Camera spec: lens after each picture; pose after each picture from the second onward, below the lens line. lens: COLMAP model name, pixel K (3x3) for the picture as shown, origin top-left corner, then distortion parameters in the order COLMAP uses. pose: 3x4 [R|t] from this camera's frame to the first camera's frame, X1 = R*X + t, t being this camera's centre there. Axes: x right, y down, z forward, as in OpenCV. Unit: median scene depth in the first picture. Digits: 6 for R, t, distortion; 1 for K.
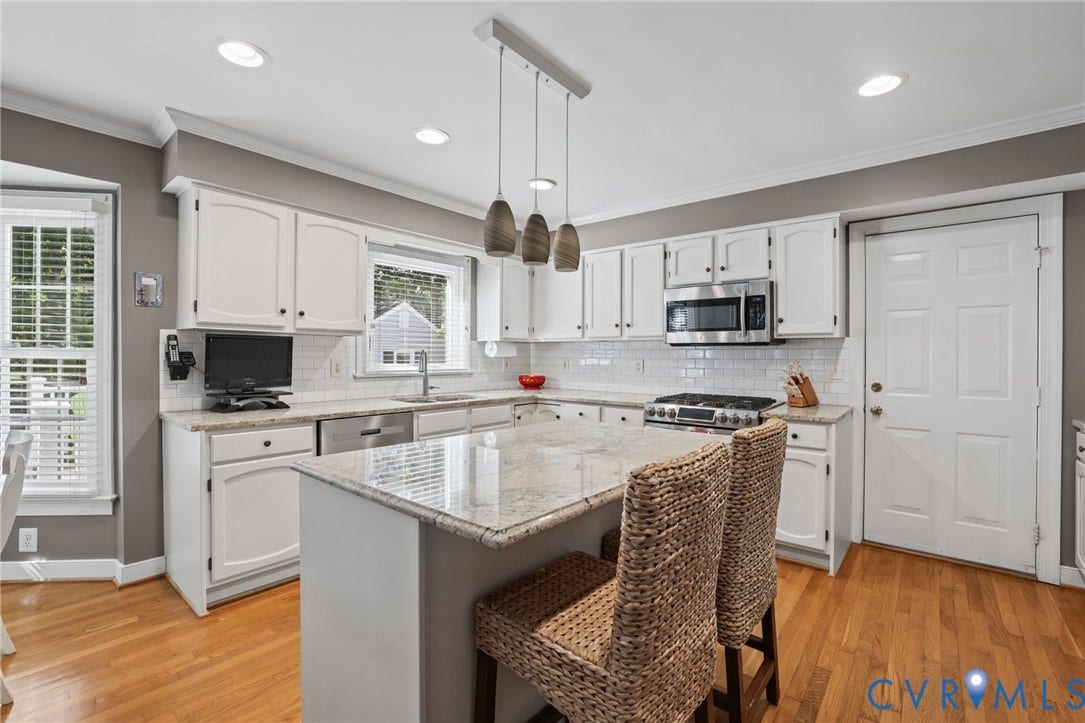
lens RADIAL K [[485.7, 0, 543.4], [0, 485.7, 357.7], [0, 0, 1]] dist [-0.013791, 0.000518]
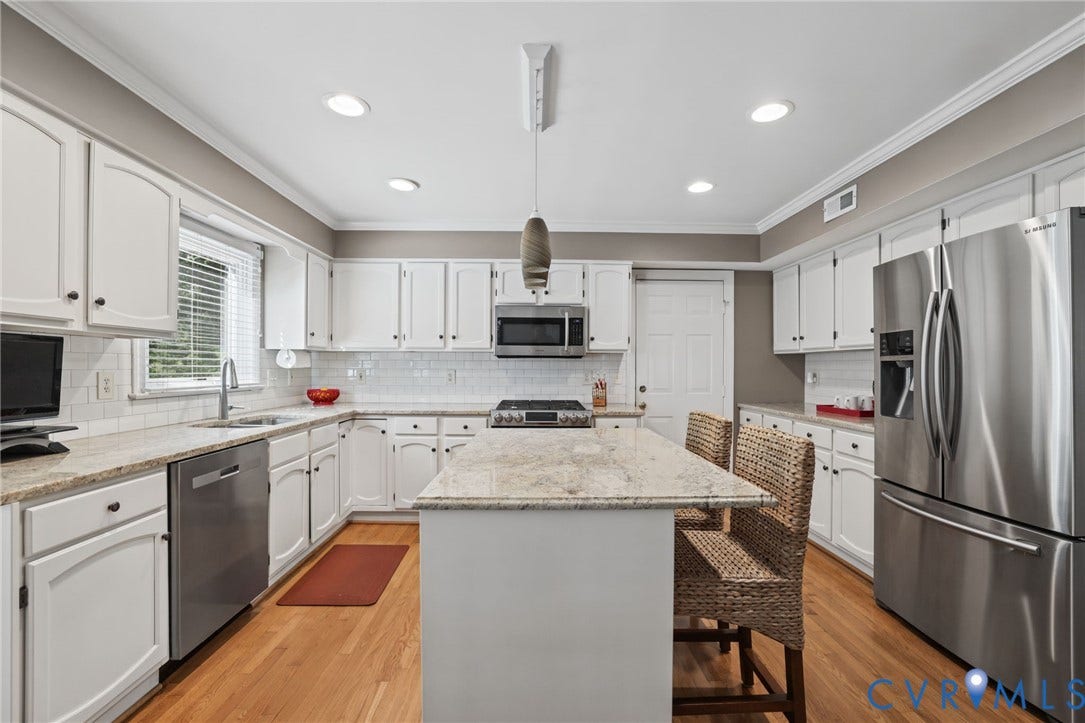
lens RADIAL K [[477.0, 0, 539.9], [0, 477.0, 366.7], [0, 0, 1]] dist [-0.016380, 0.000830]
pose [[0.759033, -0.001552, 0.651051, -0.423410], [0.003239, 0.999994, -0.001394, -0.002100], [-0.651045, 0.003167, 0.759033, 0.134790]]
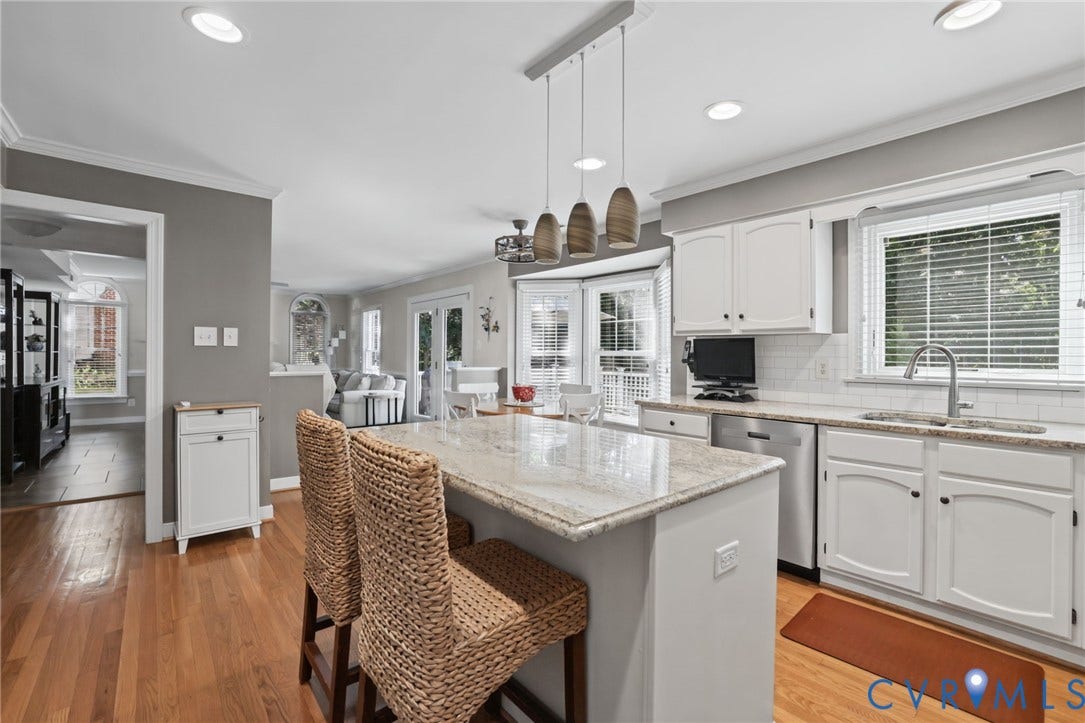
lens RADIAL K [[469.0, 0, 545.4], [0, 469.0, 355.2], [0, 0, 1]] dist [-0.022141, -0.000033]
pose [[-0.165161, -0.002354, -0.986264, 0.556463], [-0.008660, 0.999962, -0.000937, 0.000555], [0.986229, 0.008387, -0.165176, 0.676833]]
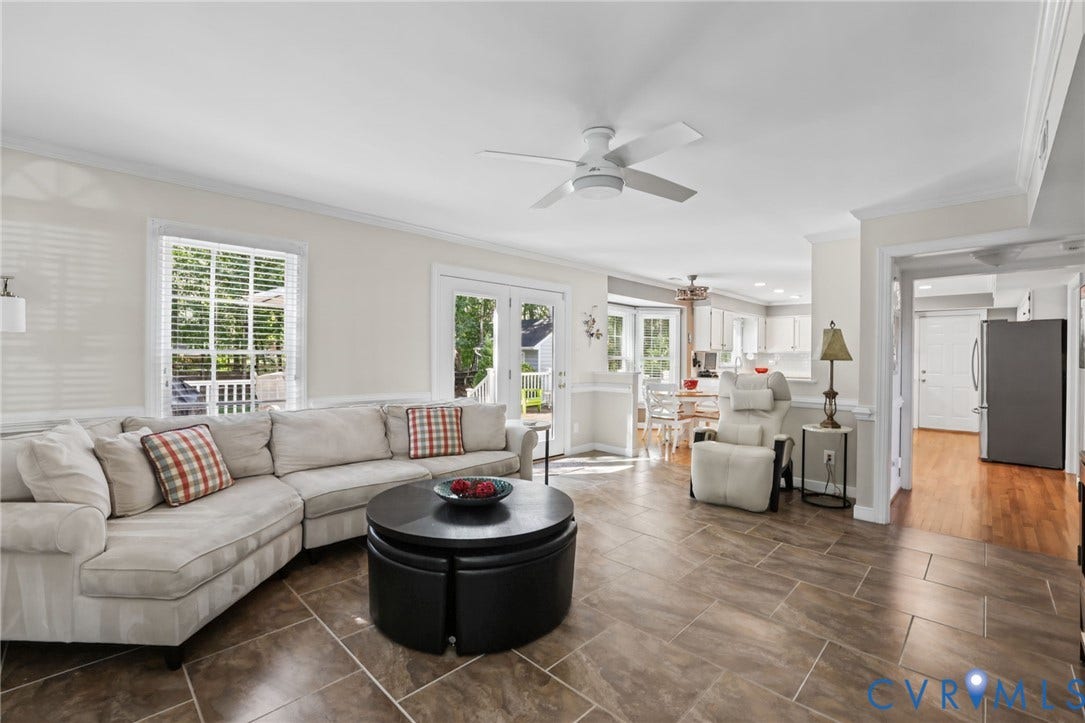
lens RADIAL K [[463.2, 0, 542.5], [0, 463.2, 361.5], [0, 0, 1]] dist [-0.014721, 0.000498]
pose [[0.997743, 0.001294, -0.067135, -1.319654], [-0.000822, 0.999975, 0.007057, -0.009484], [0.067142, -0.006986, 0.997719, -1.780540]]
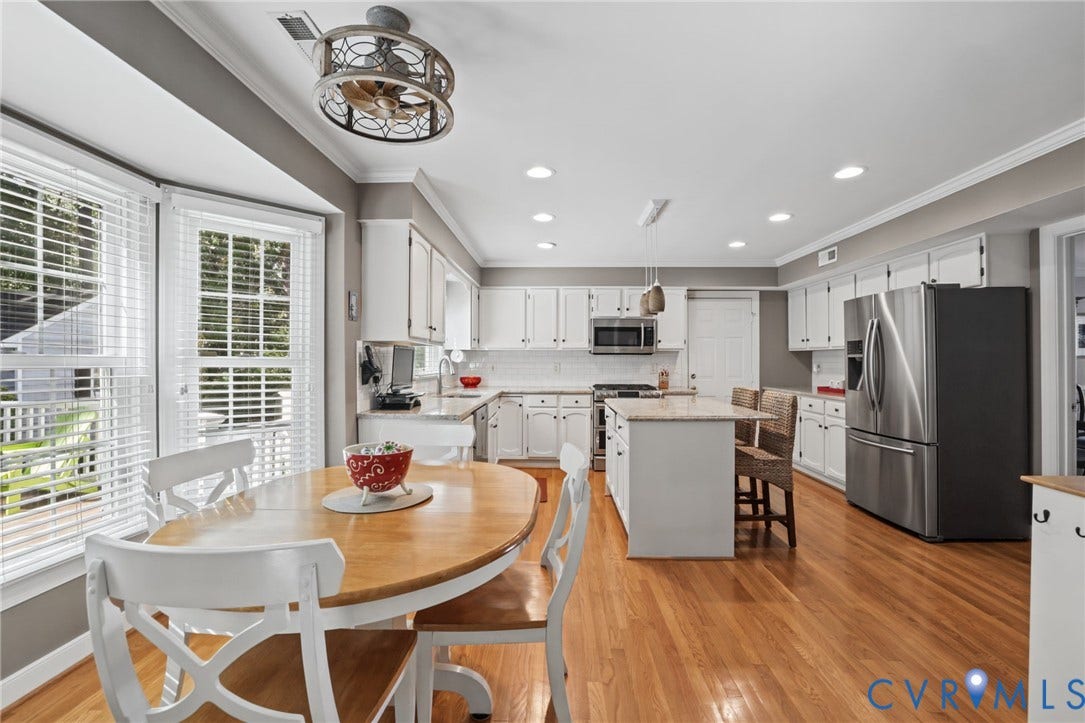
lens RADIAL K [[485.7, 0, 543.4], [0, 485.7, 357.7], [0, 0, 1]] dist [-0.013791, 0.000518]
pose [[0.779597, -0.001600, 0.626280, -0.984912], [0.006111, 0.999969, -0.005053, -0.007969], [-0.626252, 0.007766, 0.779582, -0.153016]]
